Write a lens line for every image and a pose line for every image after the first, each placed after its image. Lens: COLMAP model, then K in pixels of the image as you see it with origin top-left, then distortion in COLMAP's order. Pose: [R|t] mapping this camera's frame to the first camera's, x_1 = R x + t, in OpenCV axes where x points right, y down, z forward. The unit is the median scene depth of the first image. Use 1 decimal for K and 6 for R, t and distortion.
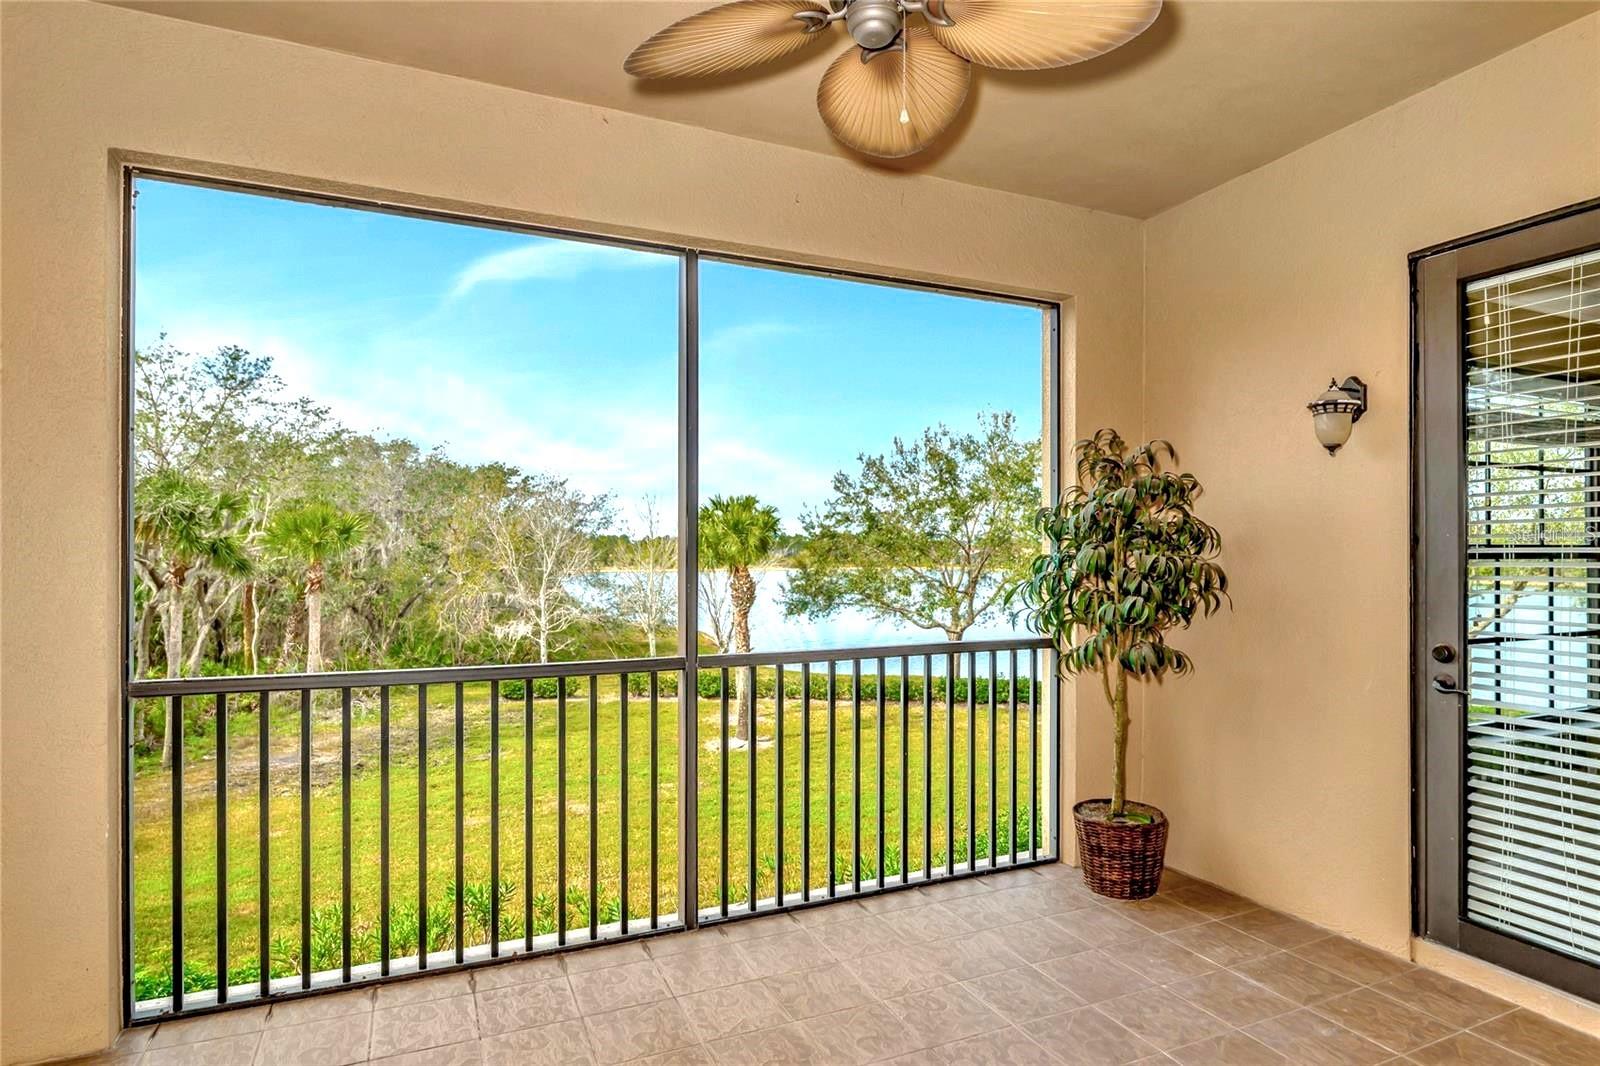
lens RADIAL K [[866.4, 0, 800.1], [0, 866.4, 557.8], [0, 0, 1]] dist [0.033601, -0.000764]
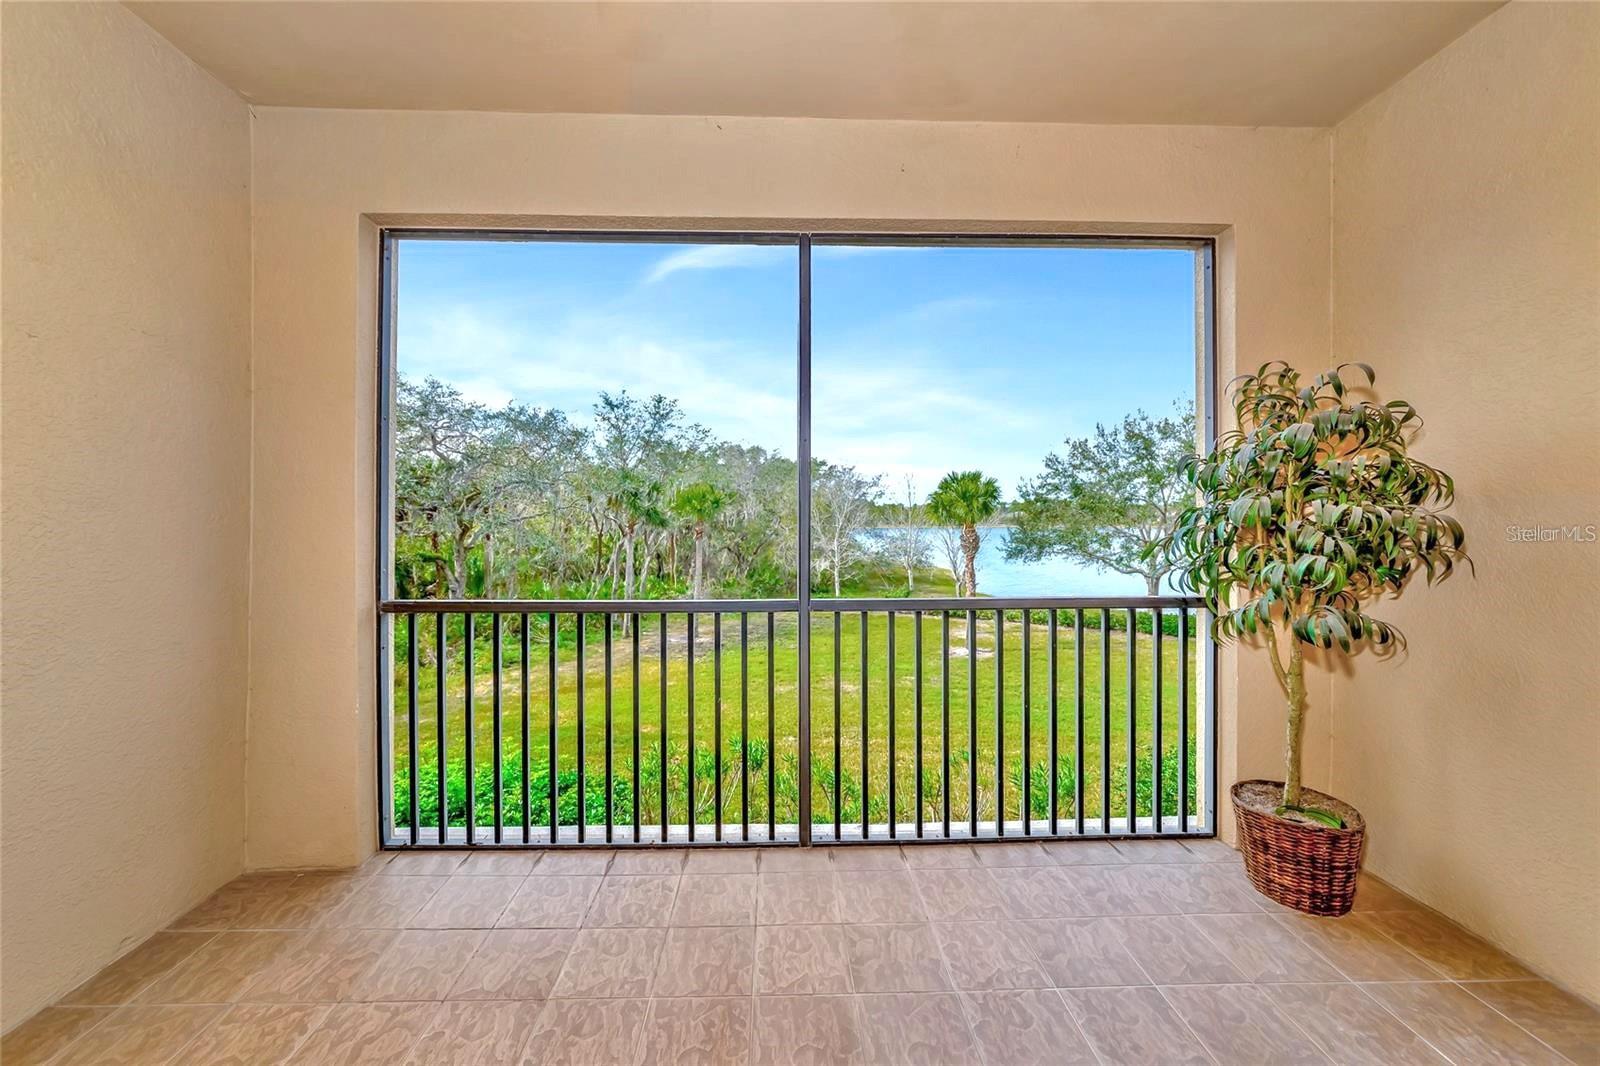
lens RADIAL K [[570.2, 0, 800.2], [0, 570.2, 516.7], [0, 0, 1]] dist [0.000824, 0.004871]
pose [[0.925496, -0.002410, -0.378749, 0.123315], [0.000967, 0.999992, -0.004000, 0.008236], [0.378755, 0.003336, 0.925491, 0.276942]]
